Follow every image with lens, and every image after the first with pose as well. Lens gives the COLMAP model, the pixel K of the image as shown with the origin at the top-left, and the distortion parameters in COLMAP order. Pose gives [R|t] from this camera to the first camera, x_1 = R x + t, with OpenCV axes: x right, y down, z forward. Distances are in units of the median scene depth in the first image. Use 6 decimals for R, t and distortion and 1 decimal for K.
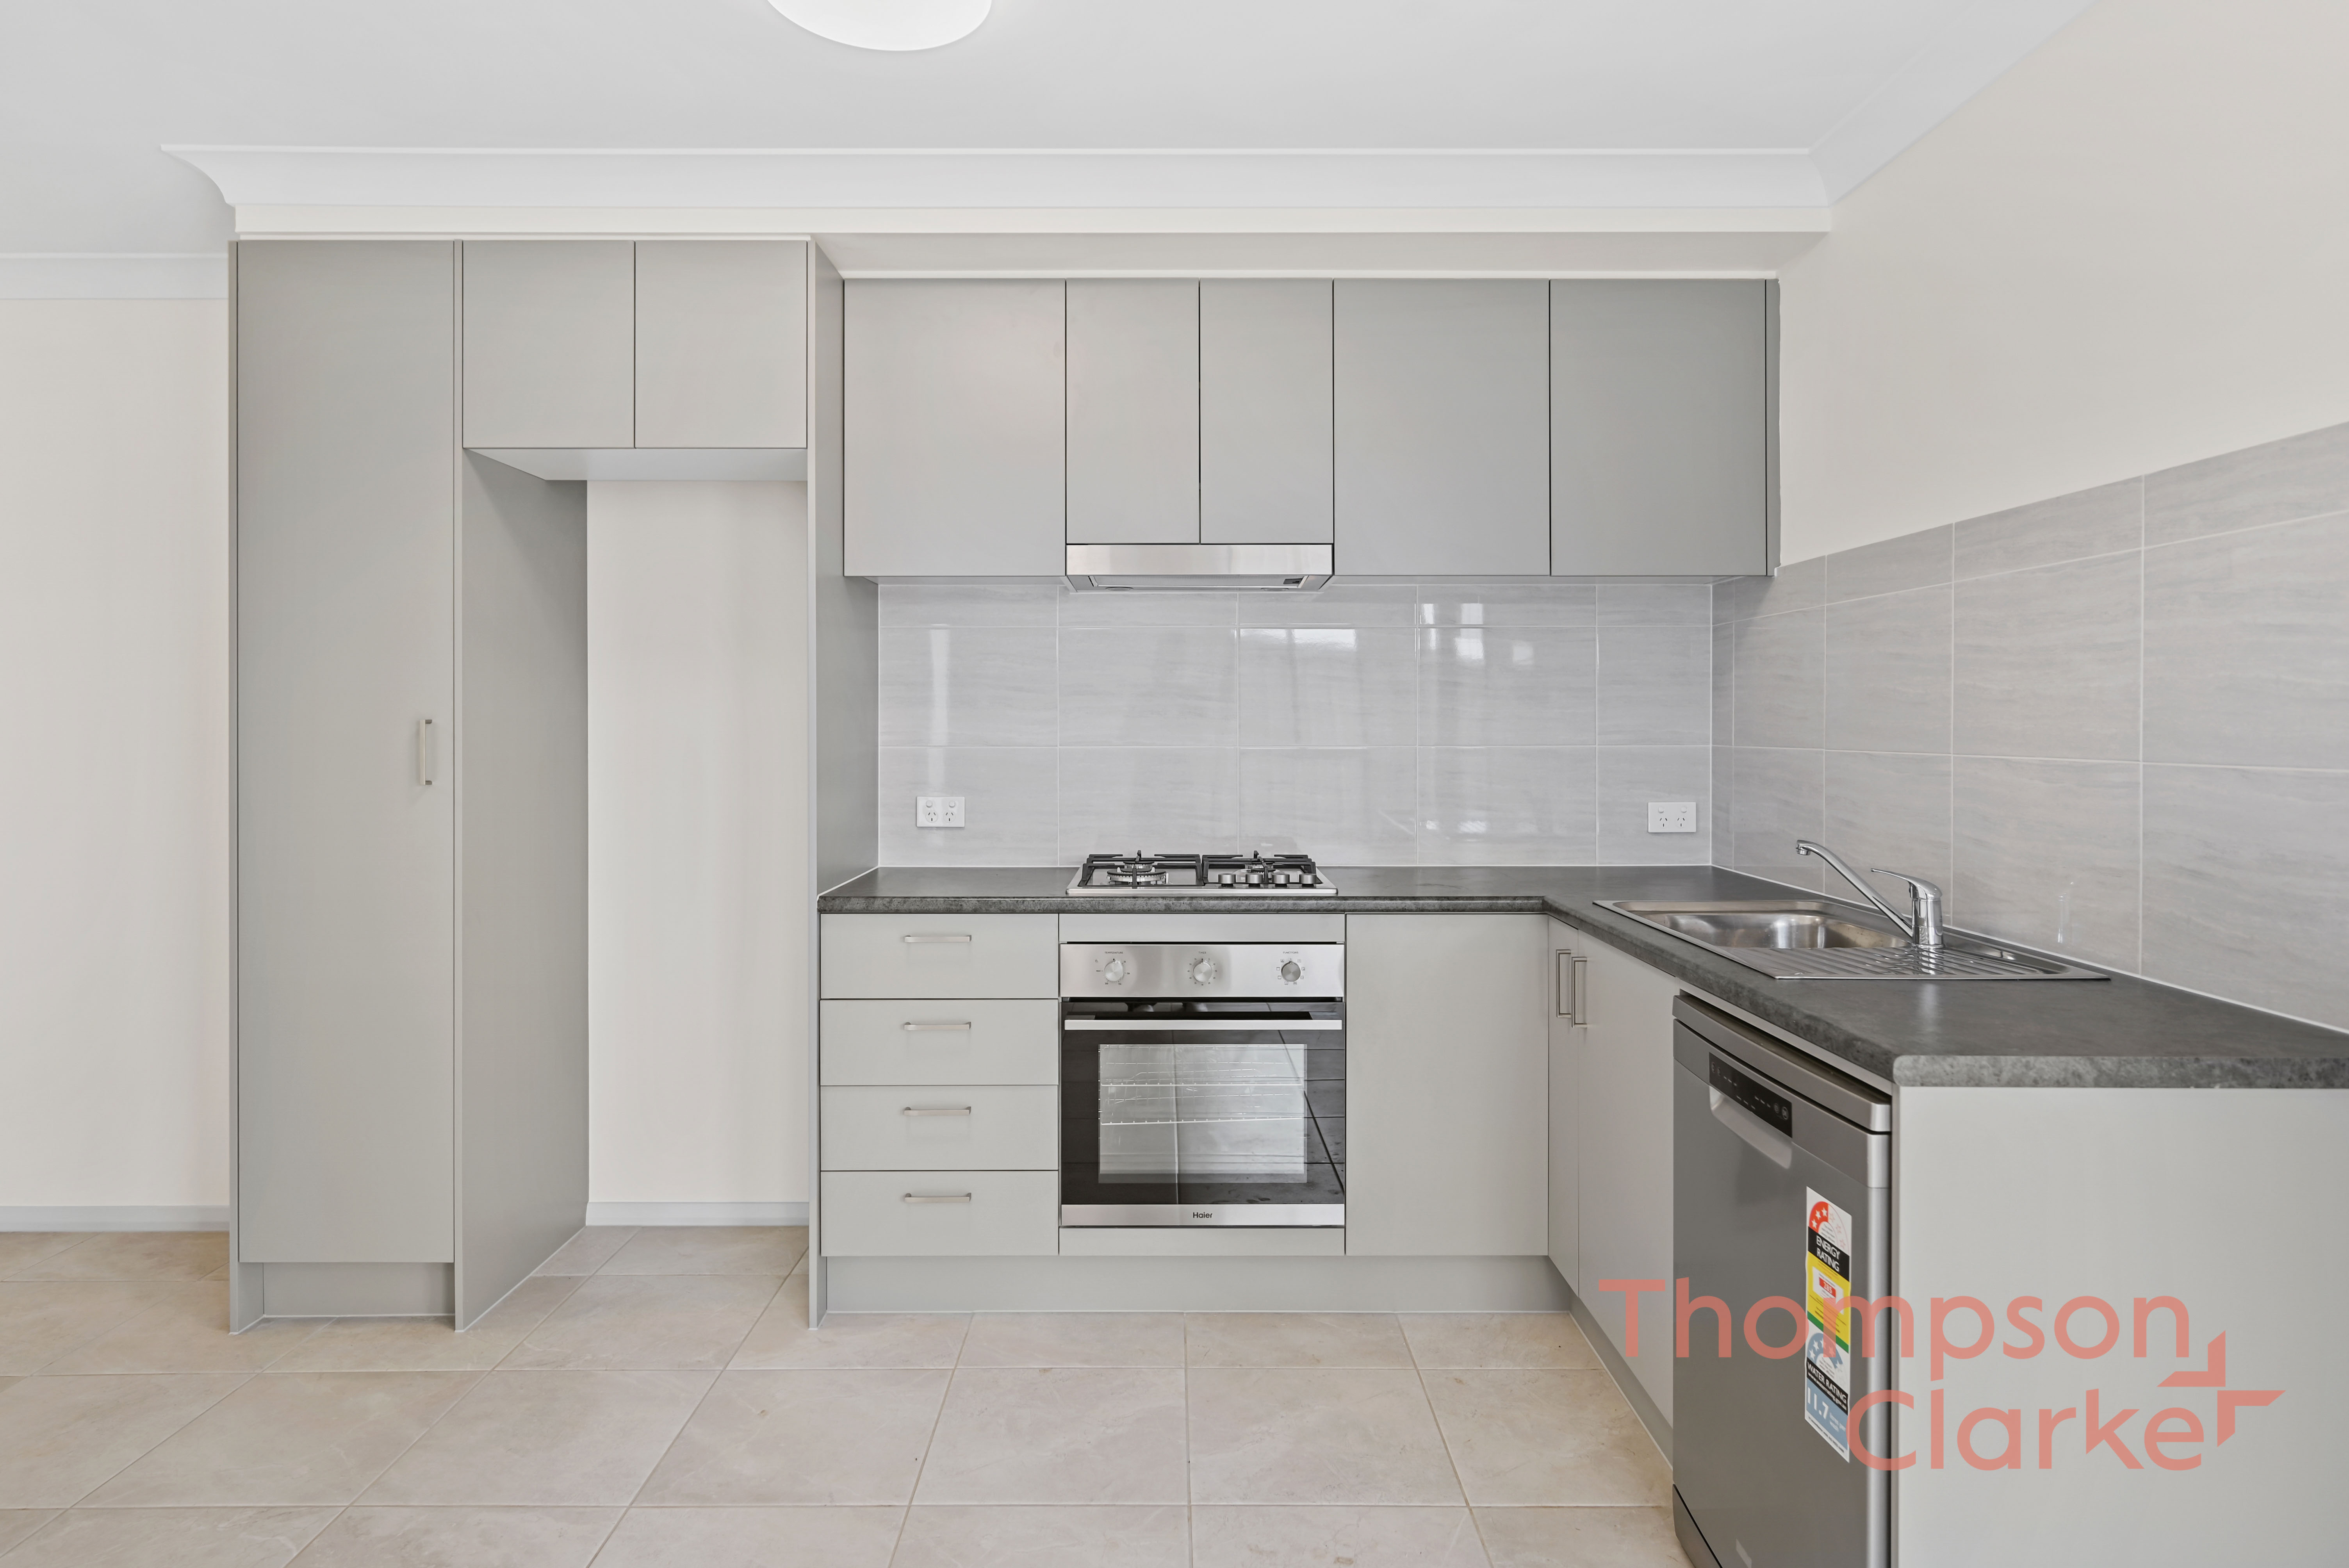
lens RADIAL K [[1334.4, 0, 1178.4], [0, 1334.4, 725.4], [0, 0, 1]] dist [-0.006797, -0.001545]
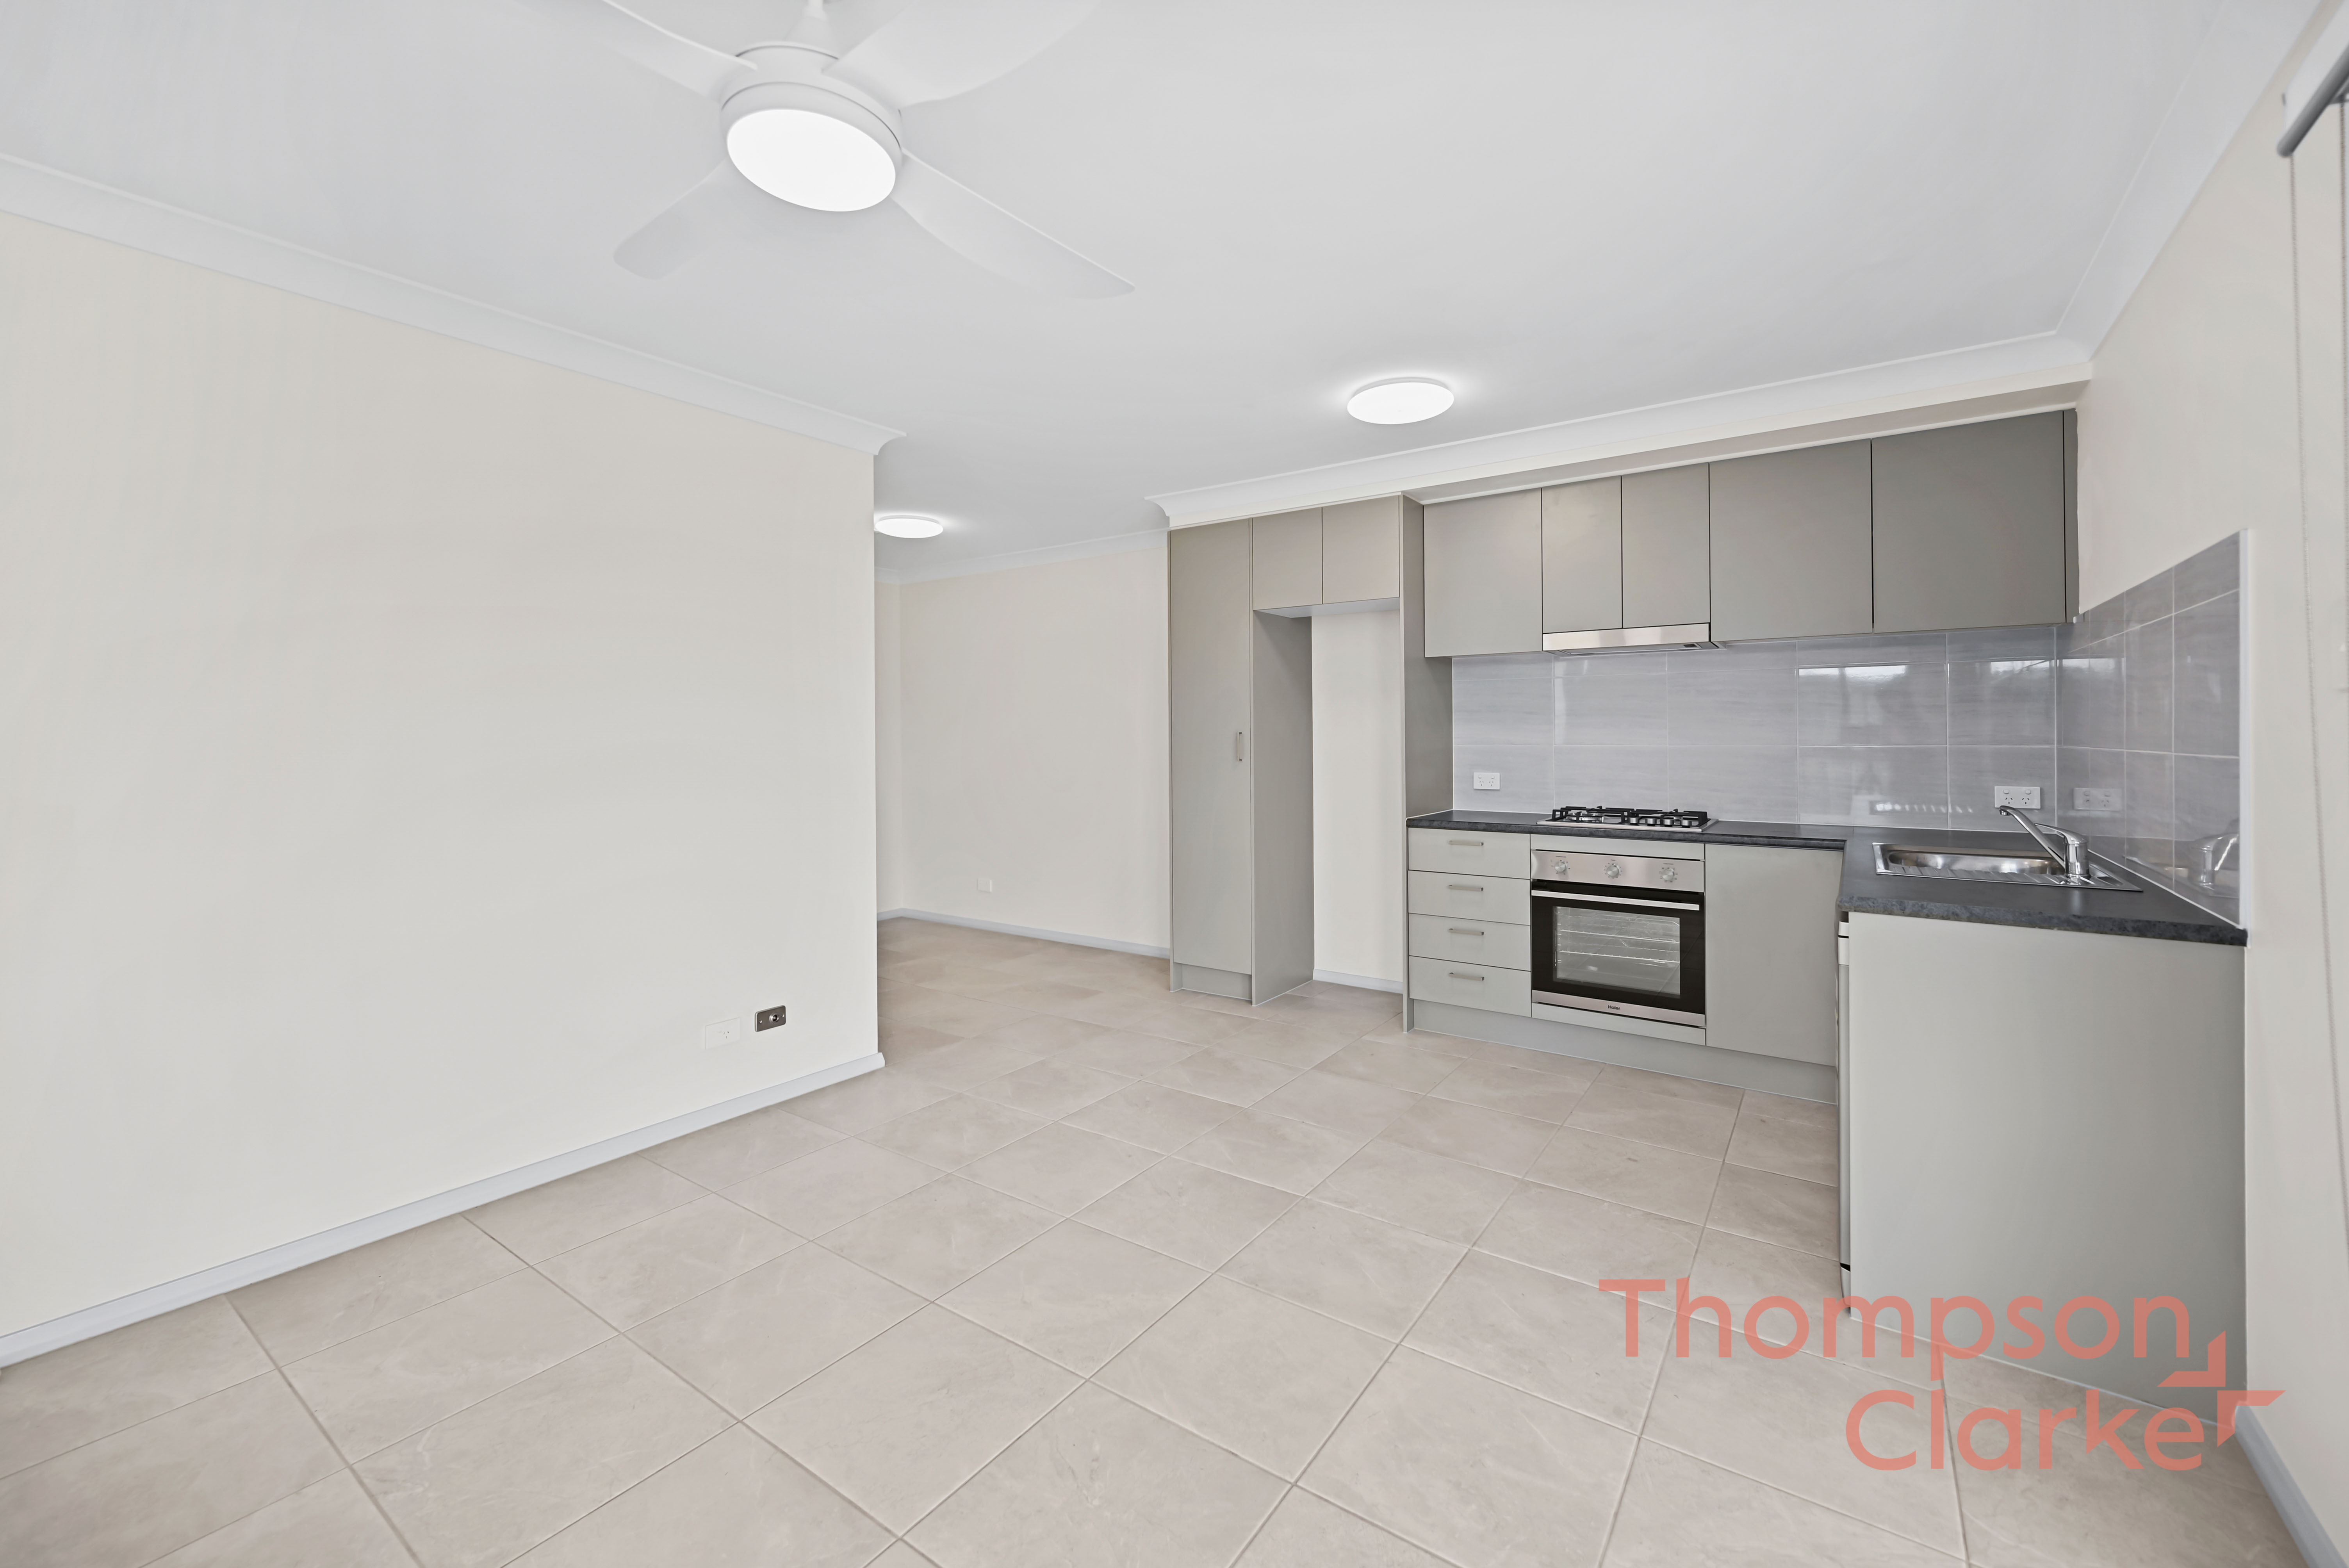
lens RADIAL K [[951.4, 0, 1170.3], [0, 951.4, 734.5], [0, 0, 1]] dist [-0.001112, -0.000038]
pose [[0.811359, -0.005327, -0.584524, 0.279750], [0.004916, 0.999985, -0.002289, 0.002159], [0.584528, -0.001017, 0.811373, -0.375801]]
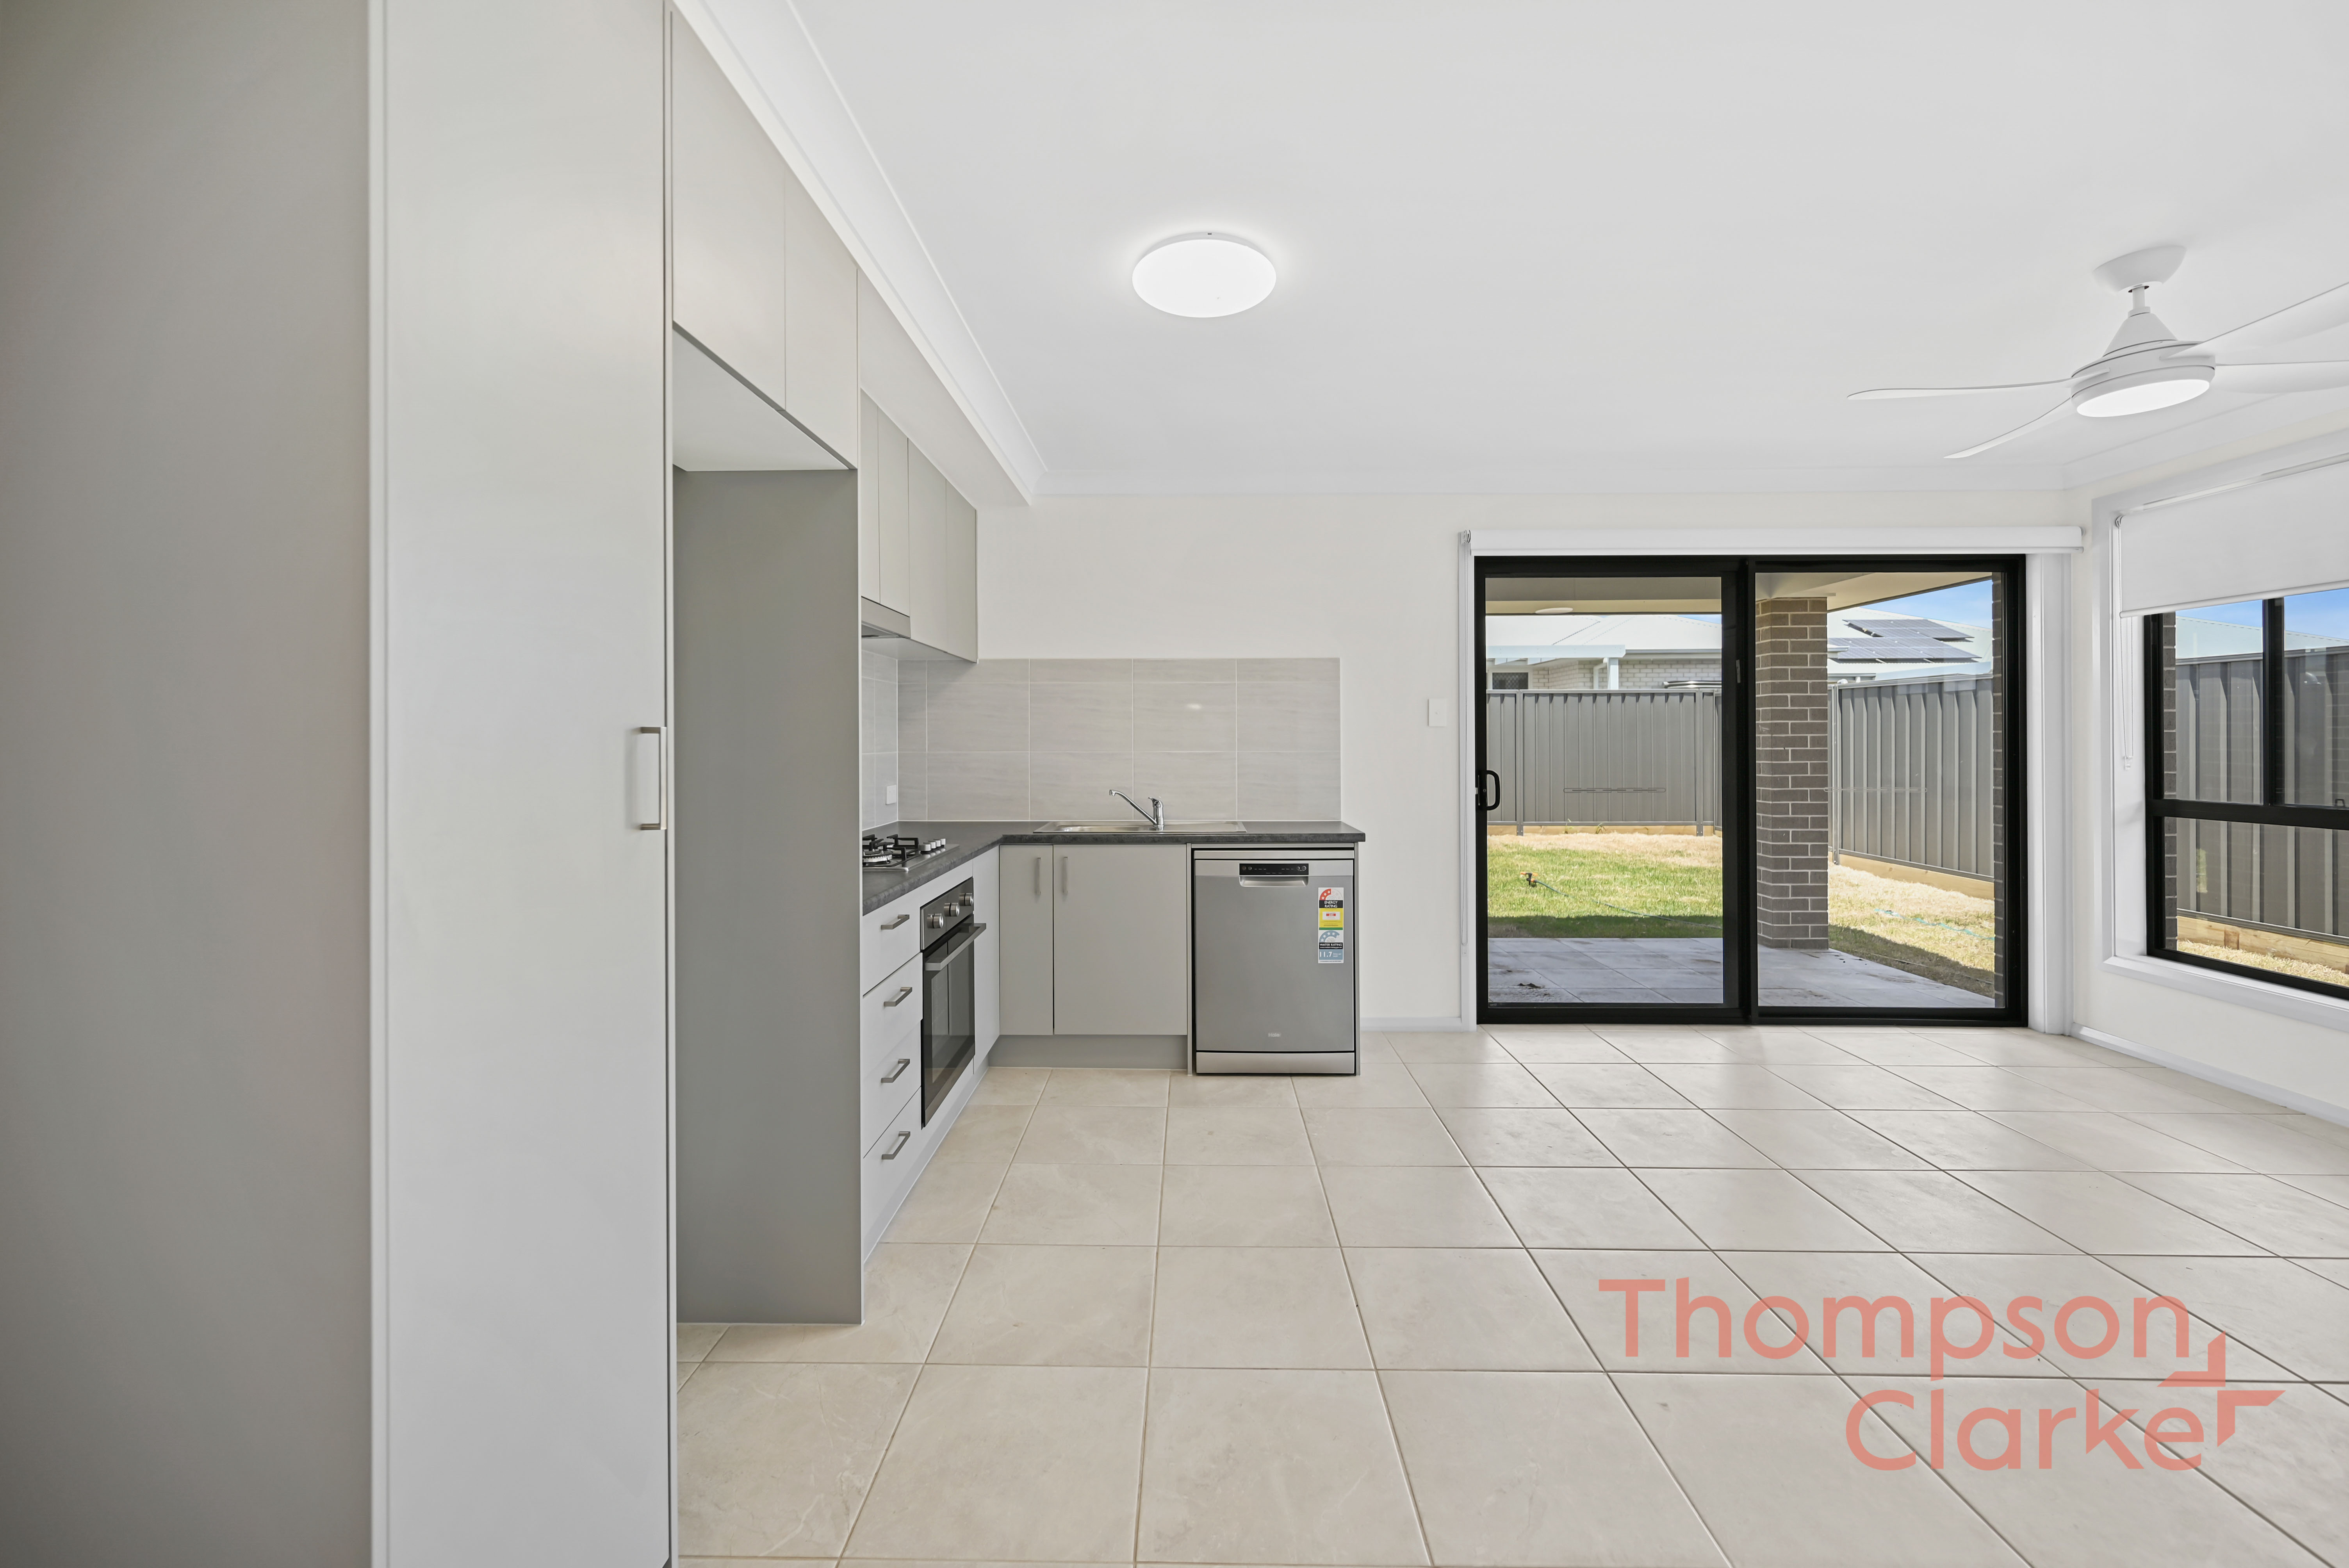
lens RADIAL K [[951.4, 0, 1170.3], [0, 951.4, 734.5], [0, 0, 1]] dist [-0.001112, -0.000038]
pose [[0.031249, 0.003929, 0.999504, -0.994785], [0.006352, 0.999971, -0.004130, -0.000774], [-0.999491, 0.006478, 0.031223, 0.723004]]
